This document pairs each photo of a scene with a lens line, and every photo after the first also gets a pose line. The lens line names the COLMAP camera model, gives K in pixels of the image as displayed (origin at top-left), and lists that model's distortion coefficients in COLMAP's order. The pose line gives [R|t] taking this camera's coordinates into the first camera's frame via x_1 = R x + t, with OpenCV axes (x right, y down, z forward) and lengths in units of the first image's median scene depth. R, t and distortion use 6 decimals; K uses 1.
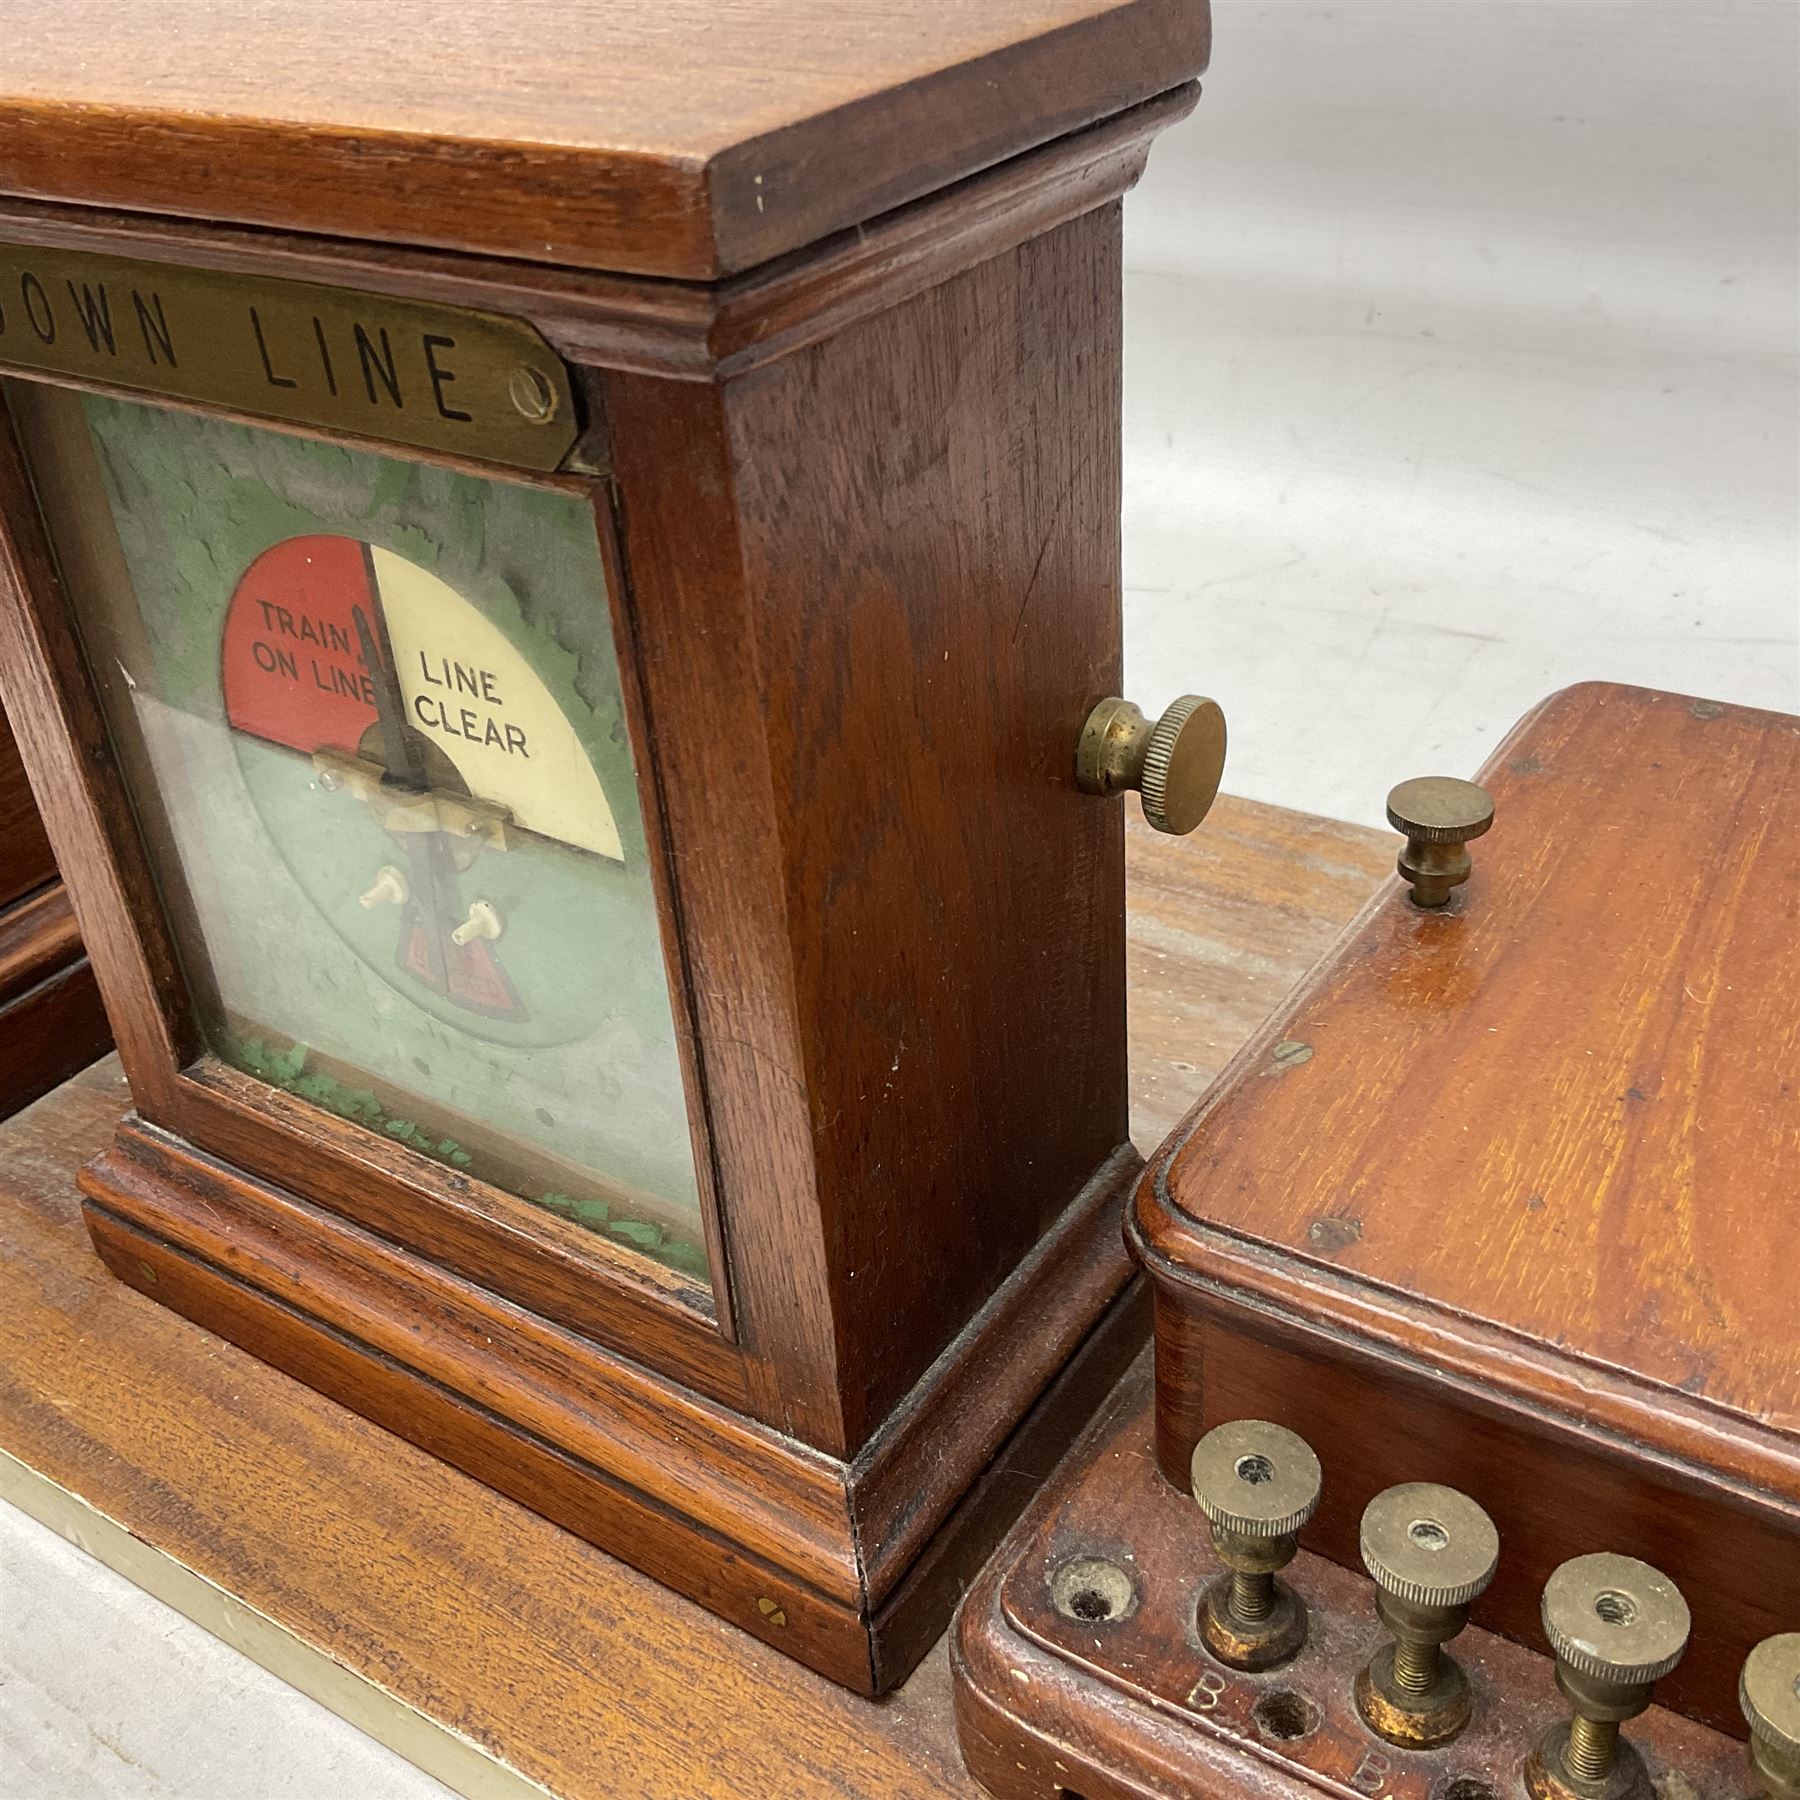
lens RADIAL K [[2001.6, 0, 900.0], [0, 2001.6, 900.0], [0, 0, 1]] dist [0.142416, -0.325547]
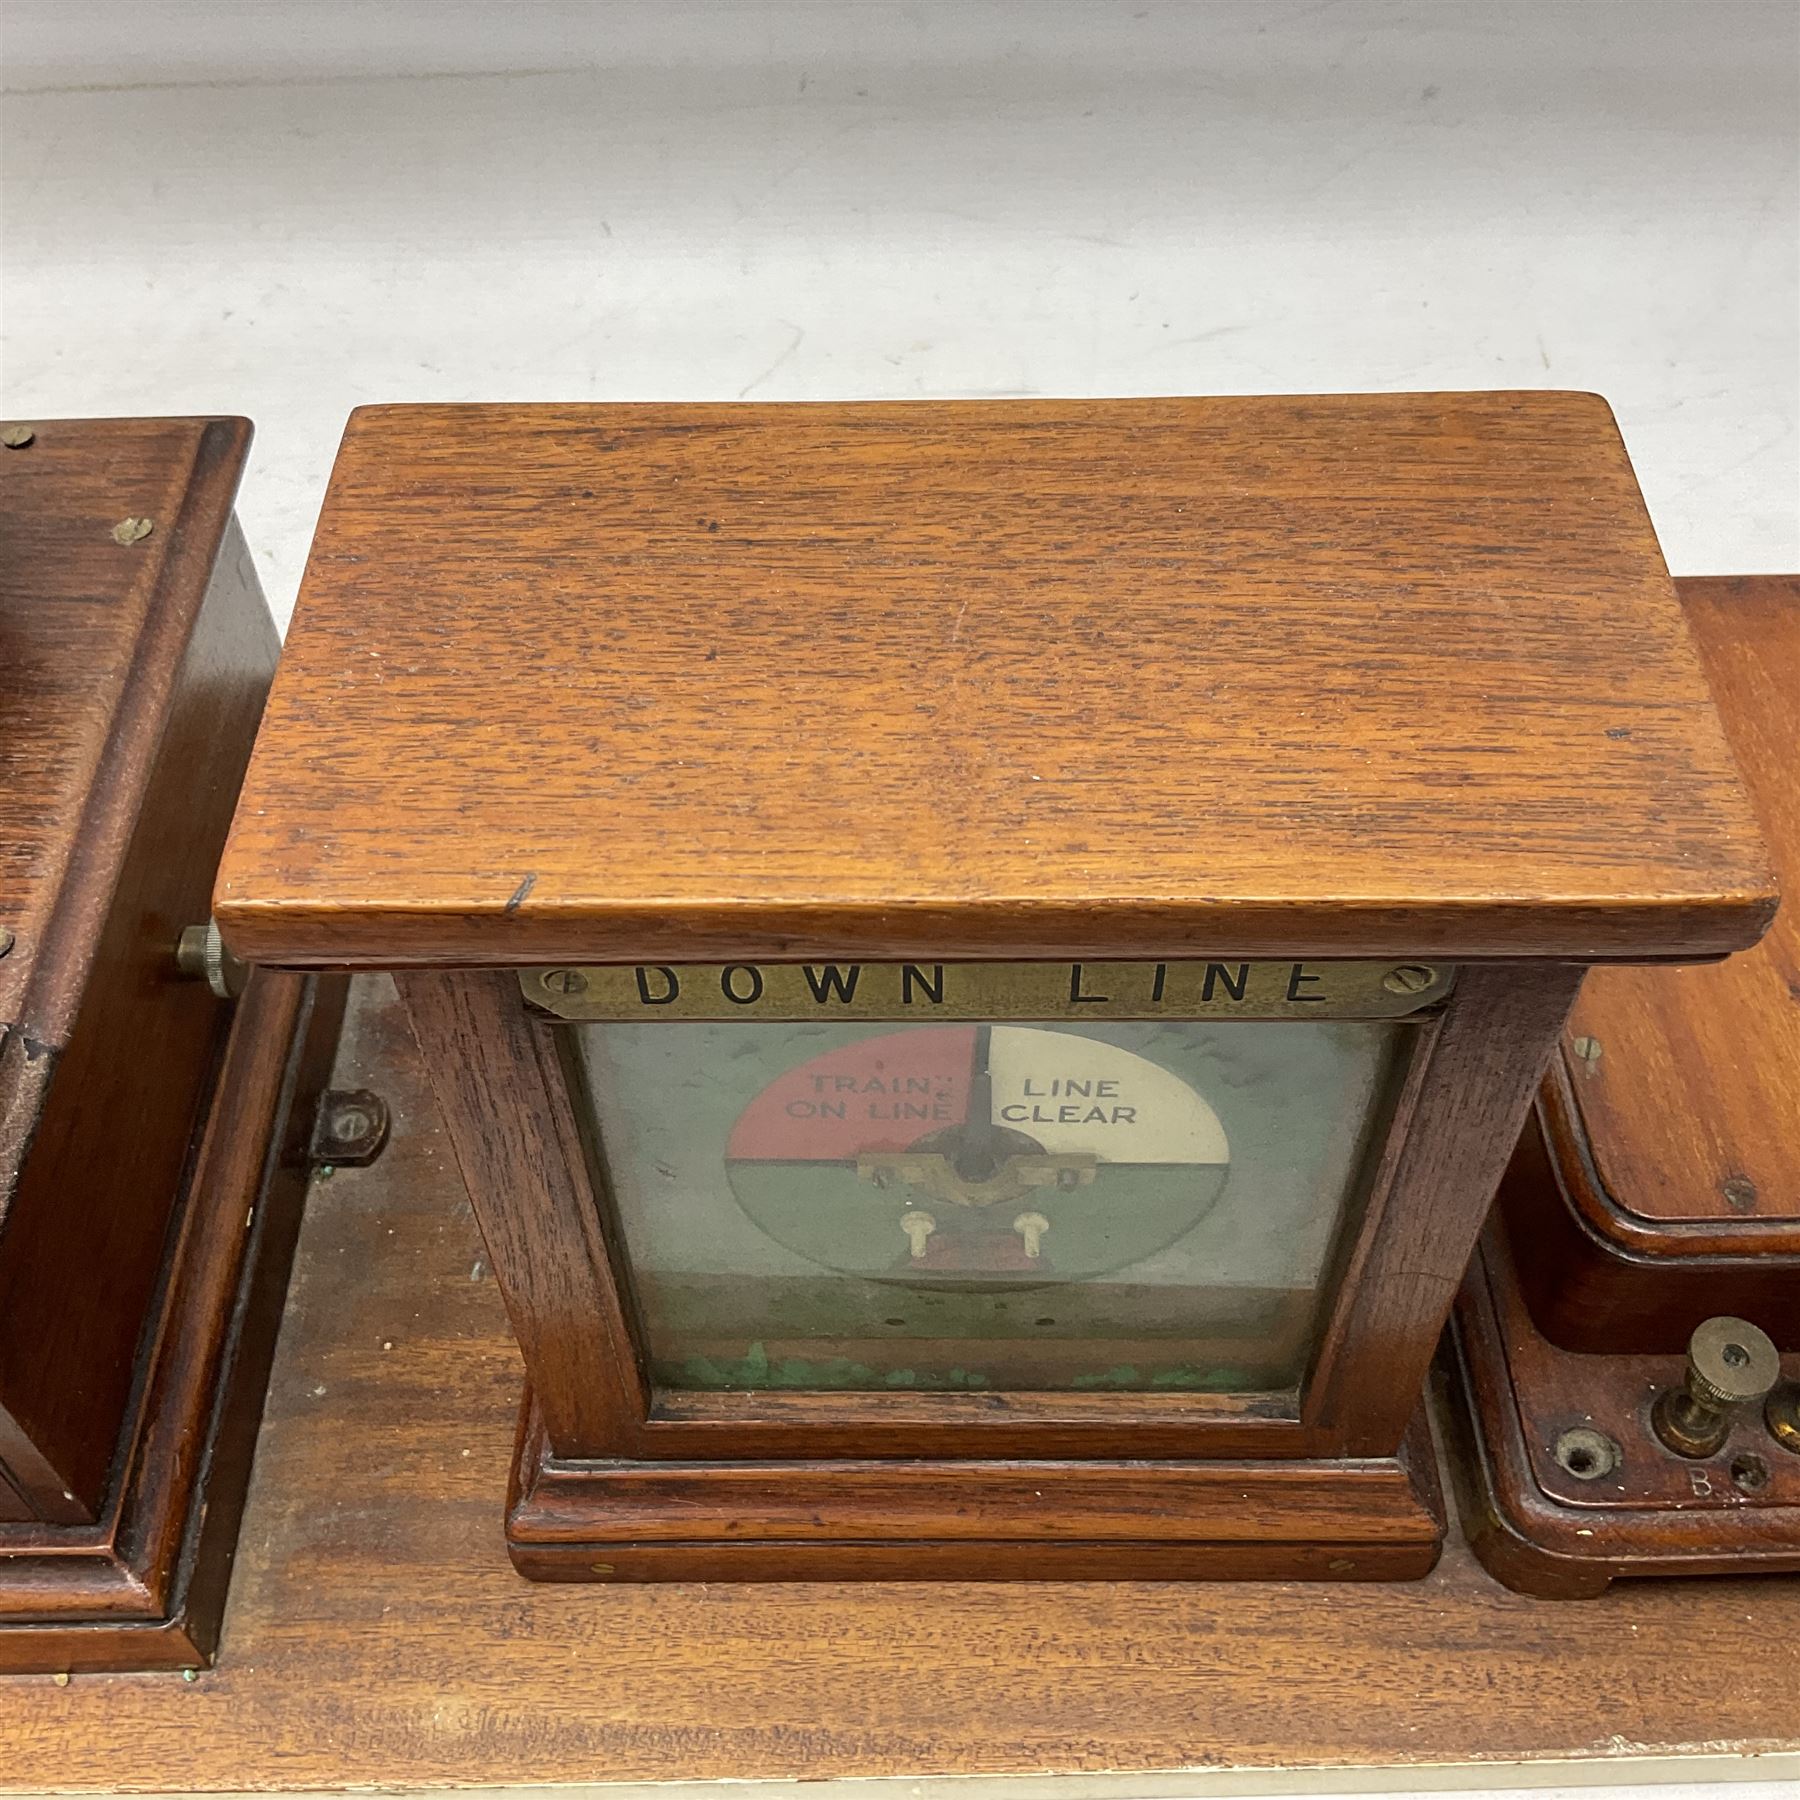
lens RADIAL K [[2006.4, 0, 900.9], [0, 2006.4, 891.4], [0, 0, 1]] dist [0.125754, -0.295406]
pose [[0.821463, -0.398947, 0.407479, -0.751967], [0.262472, 0.898870, 0.350913, -0.666909], [-0.506267, -0.181311, 0.843102, 0.111033]]
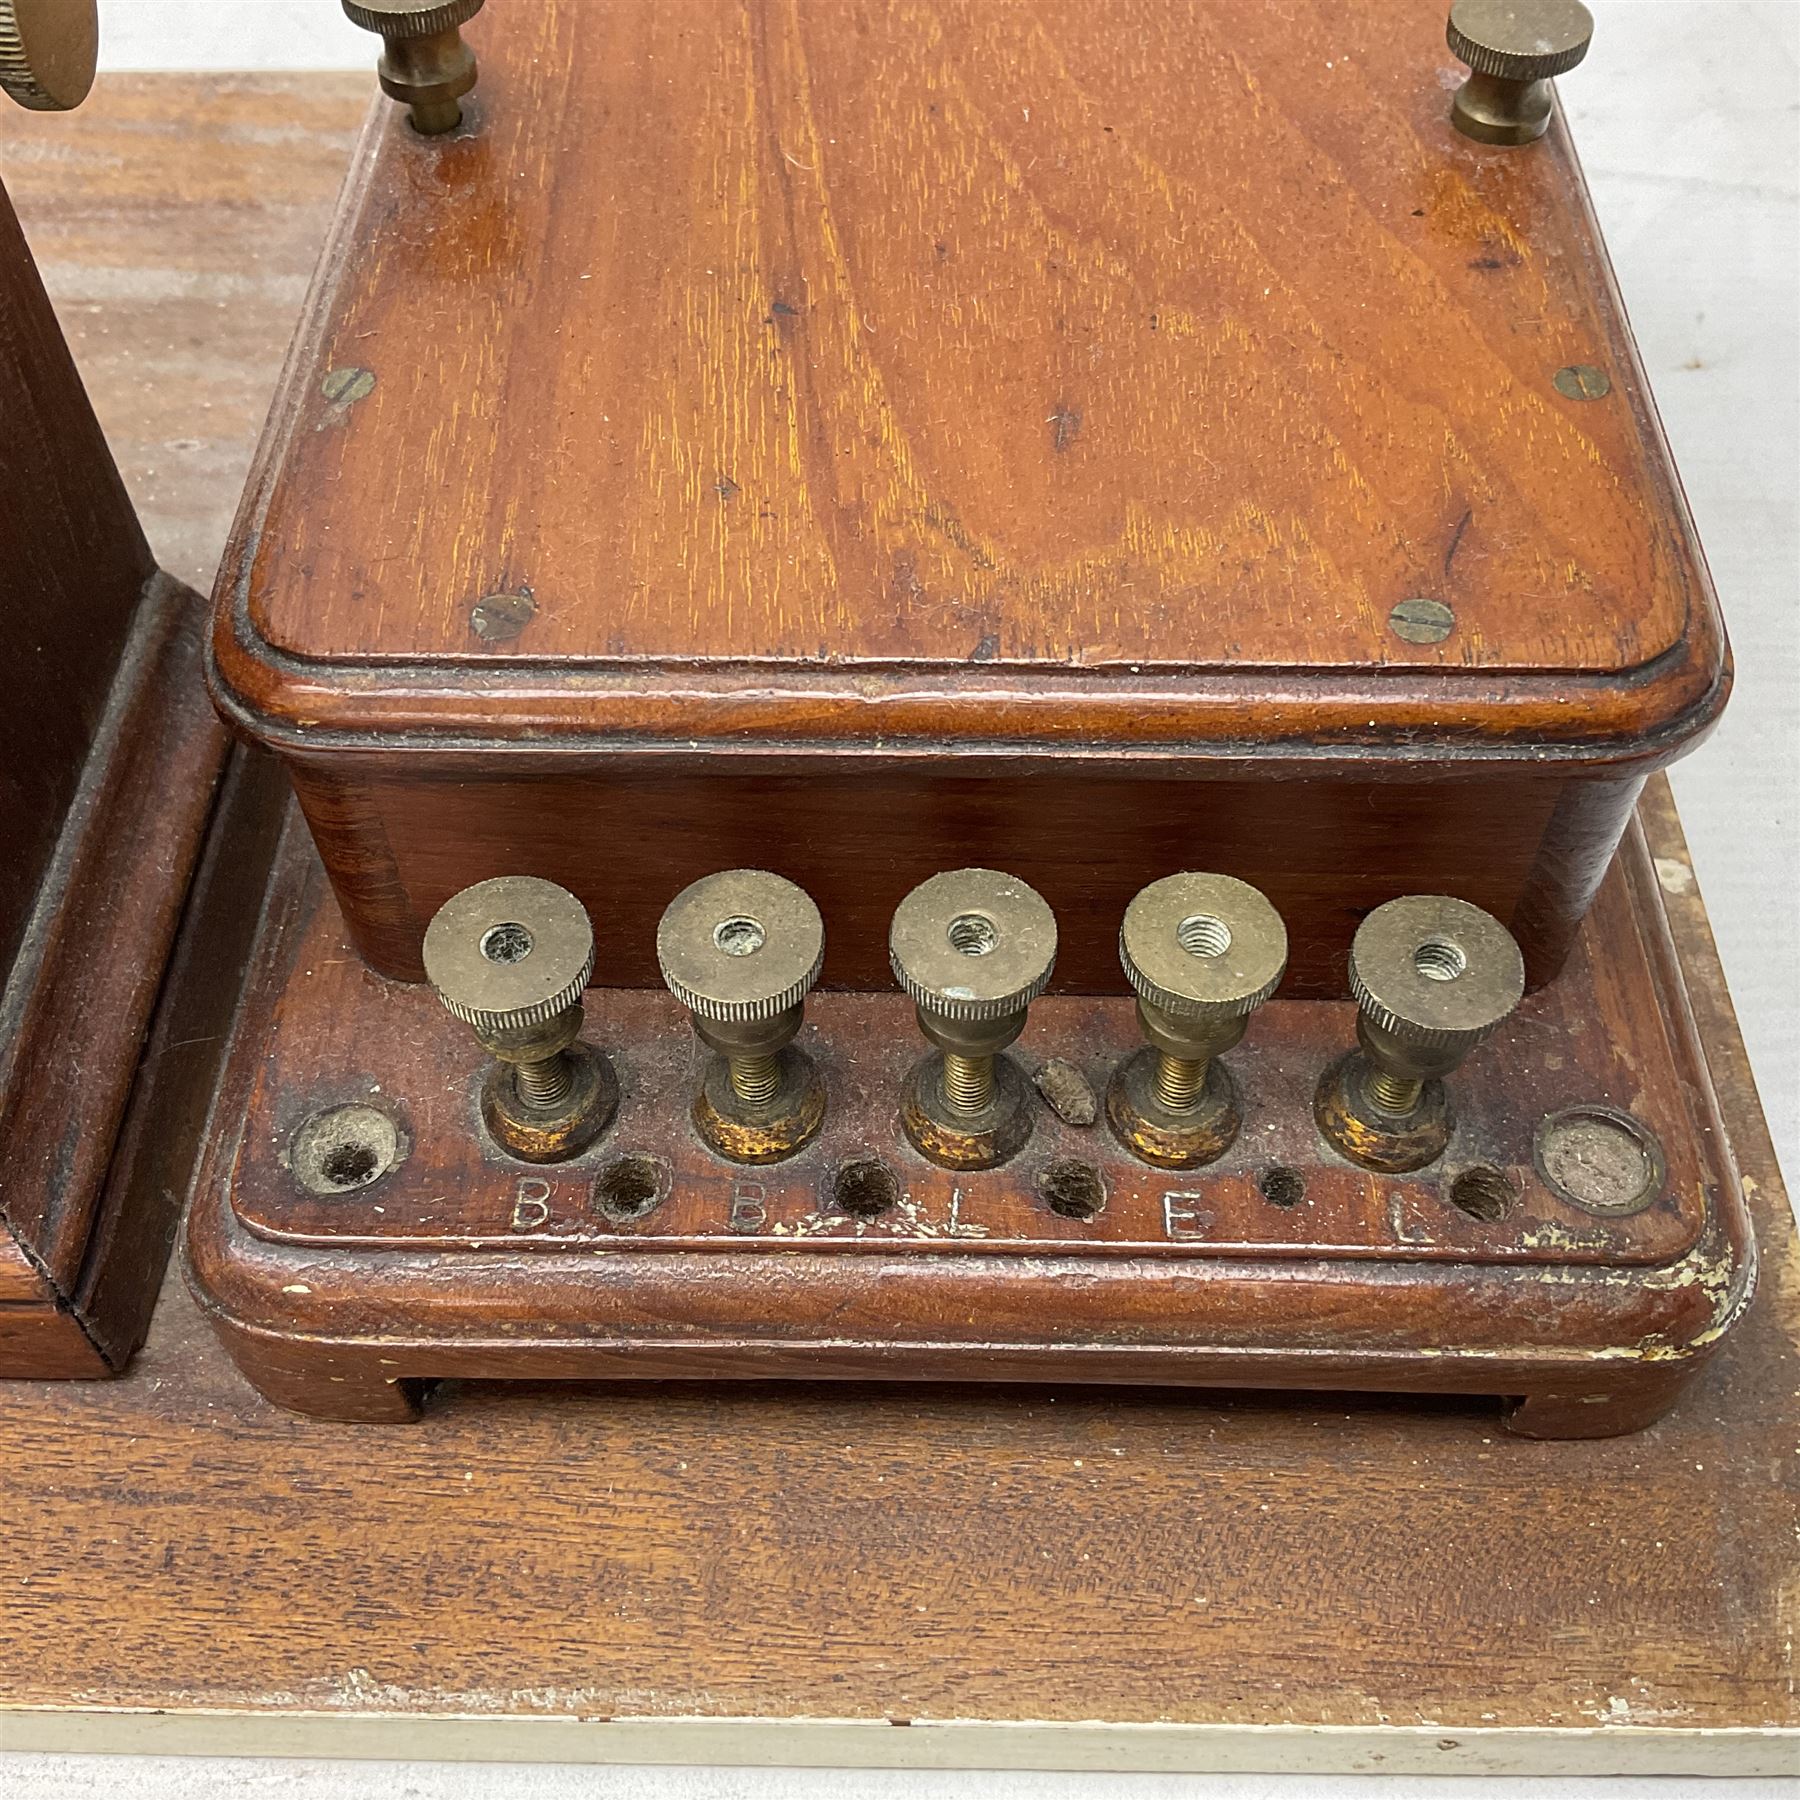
lens RADIAL K [[2006.4, 0, 900.9], [0, 2006.4, 891.4], [0, 0, 1]] dist [0.125754, -0.295406]
pose [[0.840410, -0.388995, 0.377352, 0.020221], [0.242473, 0.892592, 0.380114, 0.010955], [-0.484684, -0.227954, 0.844464, 0.276483]]
